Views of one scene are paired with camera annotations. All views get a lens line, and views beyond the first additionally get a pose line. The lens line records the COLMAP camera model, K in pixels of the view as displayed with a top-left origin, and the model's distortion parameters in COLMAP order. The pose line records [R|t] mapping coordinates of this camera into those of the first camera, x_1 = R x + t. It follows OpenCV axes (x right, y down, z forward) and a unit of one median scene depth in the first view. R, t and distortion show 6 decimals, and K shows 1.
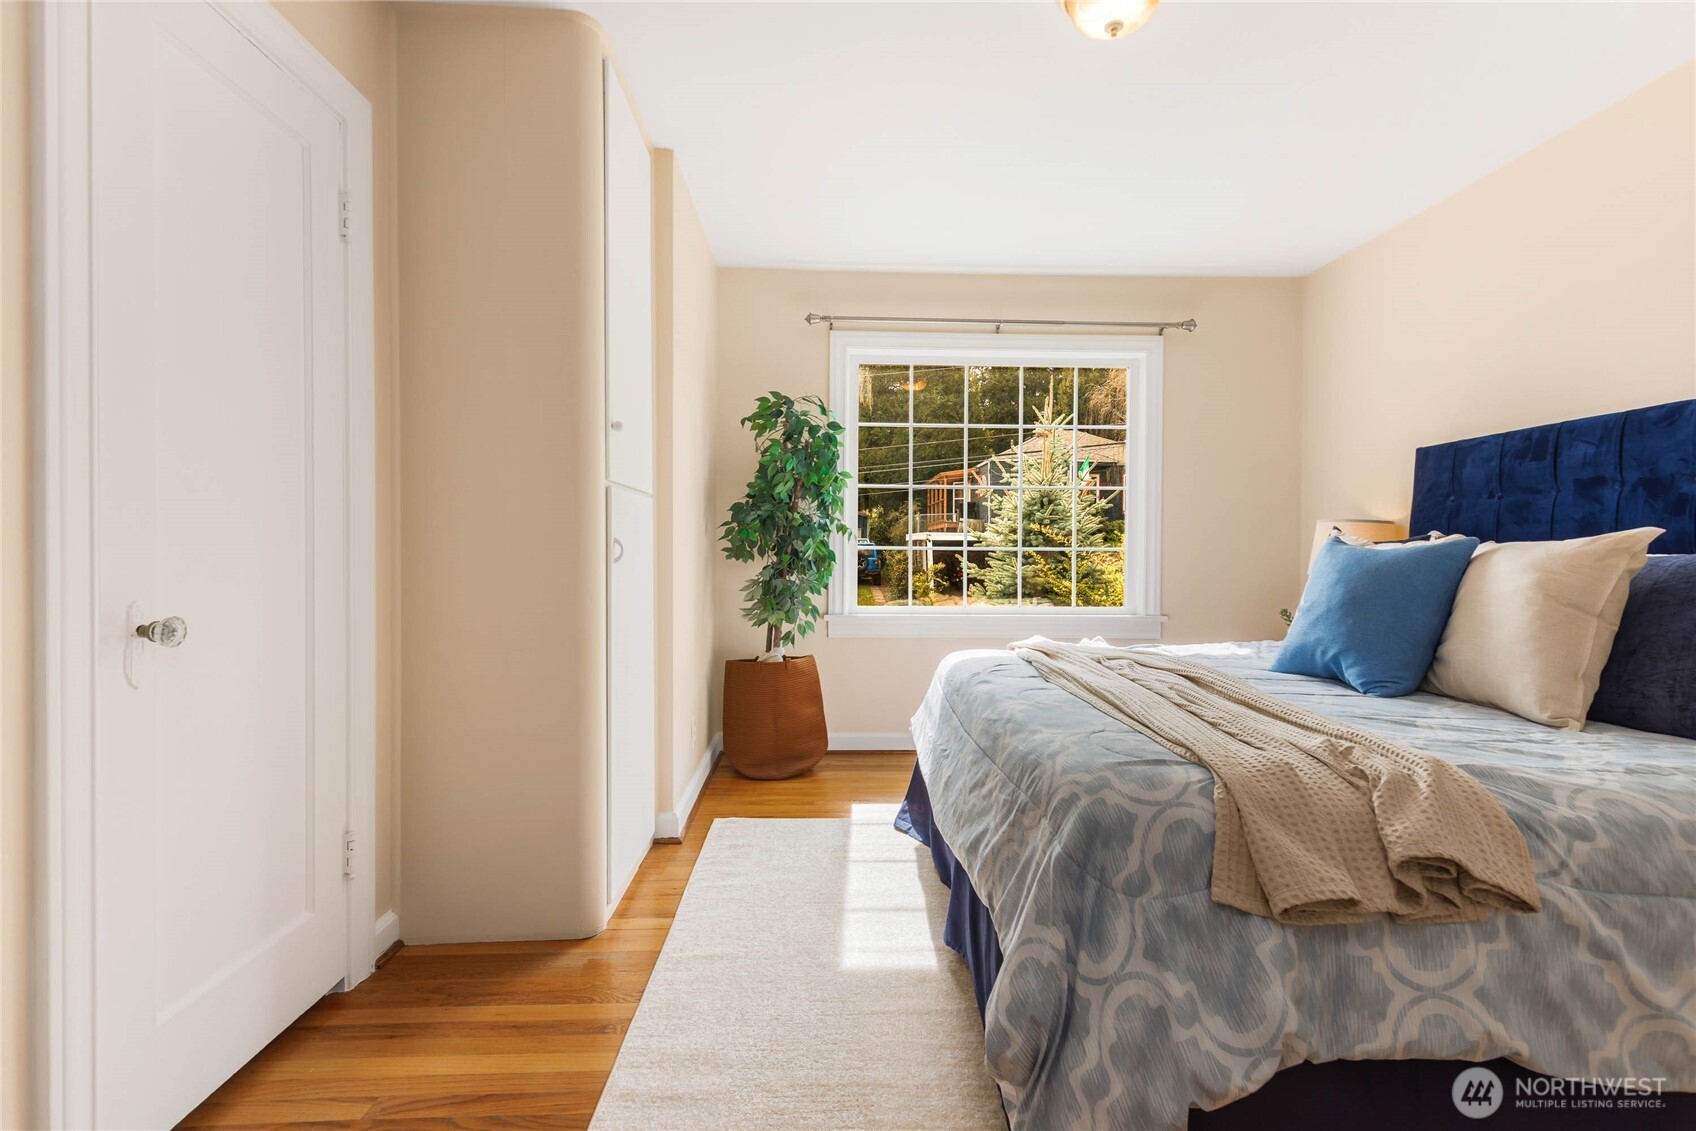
lens RADIAL K [[774.9, 0, 849.5], [0, 774.9, 557.5], [0, 0, 1]] dist [0.010570, -0.002104]
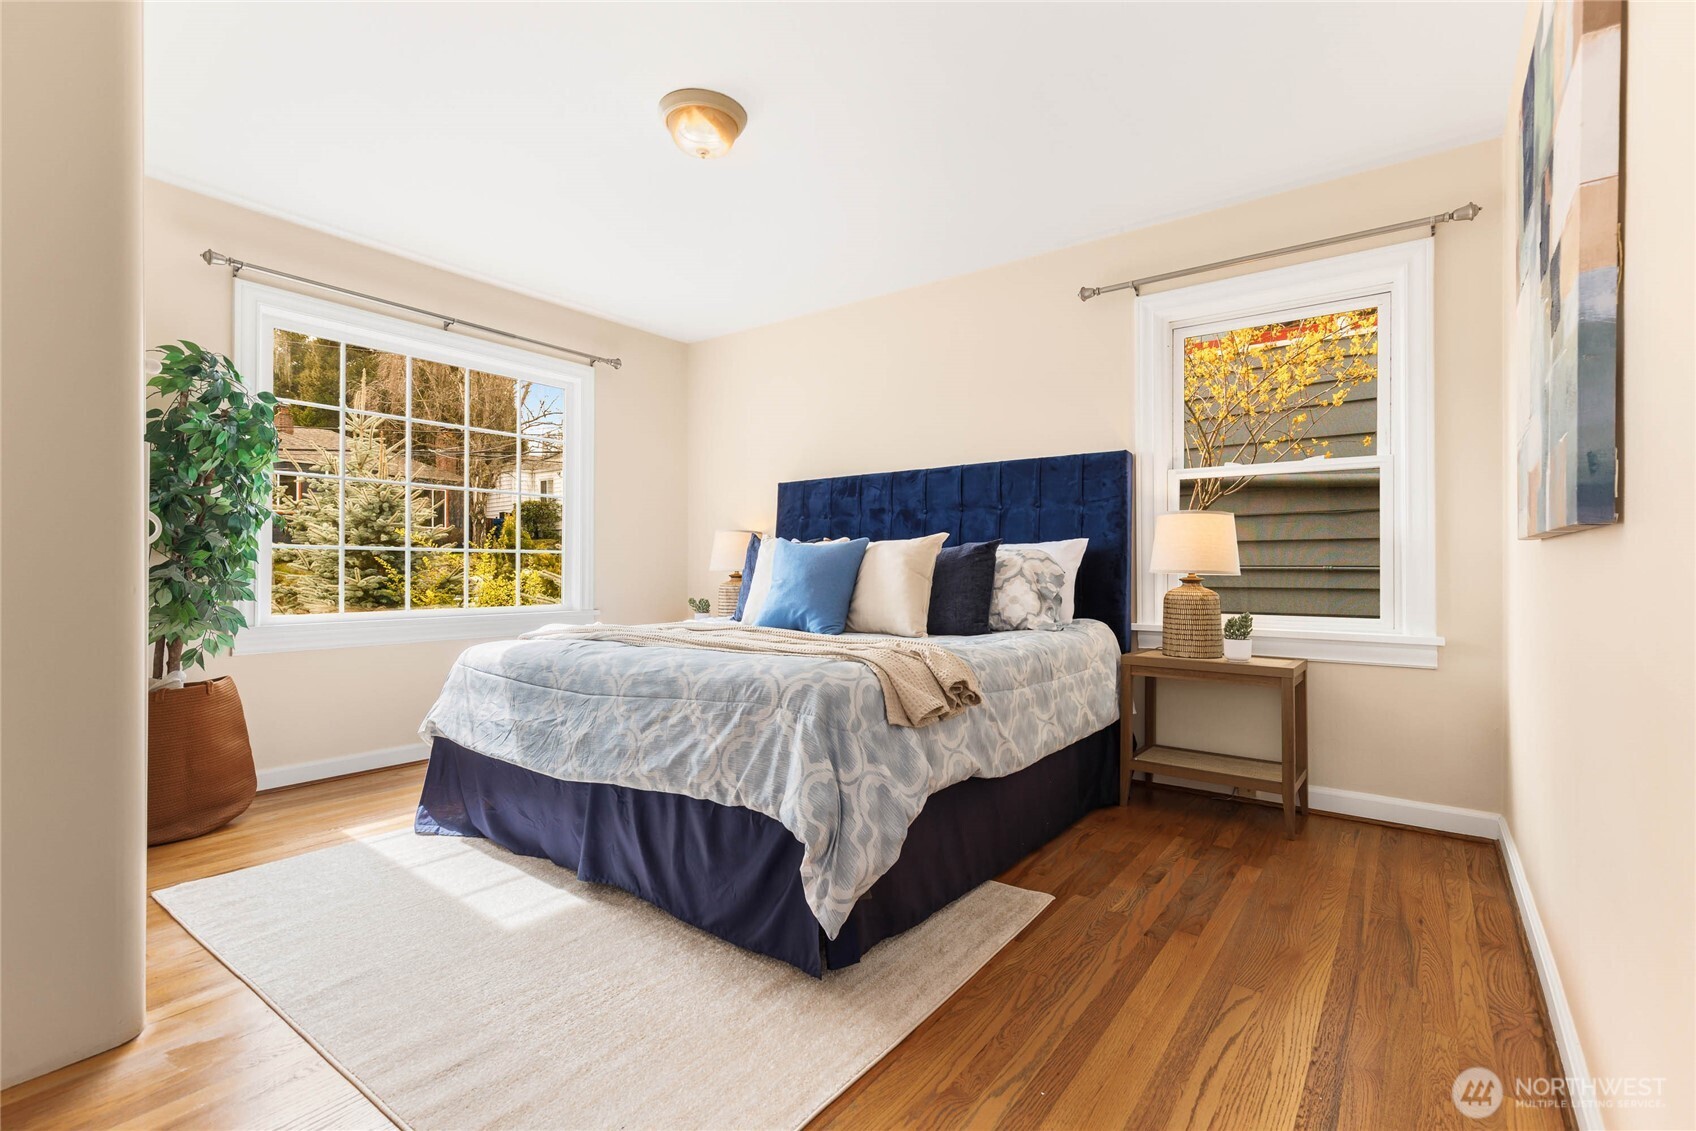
lens RADIAL K [[774.9, 0, 854.3], [0, 774.9, 570.0], [0, 0, 1]] dist [0.010570, -0.002104]
pose [[0.618907, -0.005074, 0.785448, -0.493484], [0.012275, 0.999919, -0.003213, 0.044894], [-0.785368, 0.011630, 0.618920, -0.024451]]
